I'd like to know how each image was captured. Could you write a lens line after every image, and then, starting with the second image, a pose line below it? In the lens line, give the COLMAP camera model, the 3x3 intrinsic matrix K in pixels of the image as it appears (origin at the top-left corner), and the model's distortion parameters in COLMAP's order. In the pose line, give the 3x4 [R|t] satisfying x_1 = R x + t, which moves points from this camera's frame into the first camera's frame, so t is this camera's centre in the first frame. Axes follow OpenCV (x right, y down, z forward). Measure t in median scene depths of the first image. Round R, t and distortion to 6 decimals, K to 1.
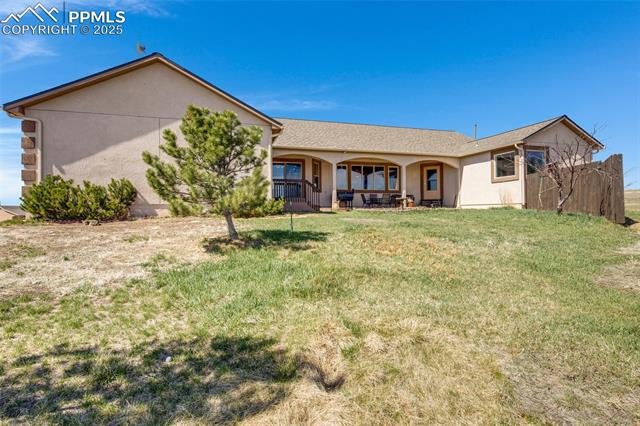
lens RADIAL K [[319.9, 0, 319.0], [0, 319.9, 212.0], [0, 0, 1]] dist [0.004144, 0.000052]
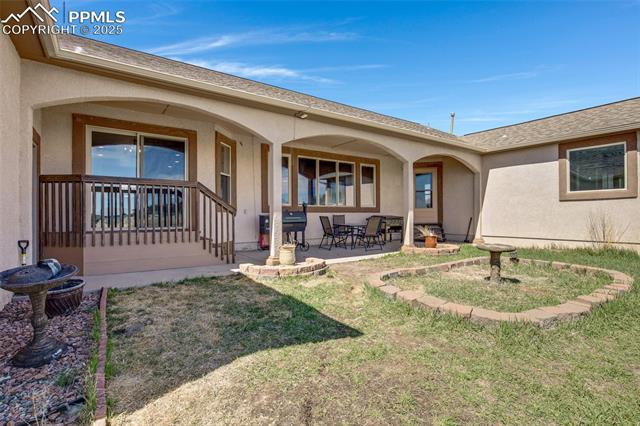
lens RADIAL K [[319.9, 0, 319.4], [0, 319.9, 216.0], [0, 0, 1]] dist [0.004144, 0.000052]
pose [[0.953368, 0.006113, 0.301749, -0.016734], [-0.005587, 0.999981, -0.002608, -0.057112], [-0.301759, 0.000800, 0.953384, 0.558975]]
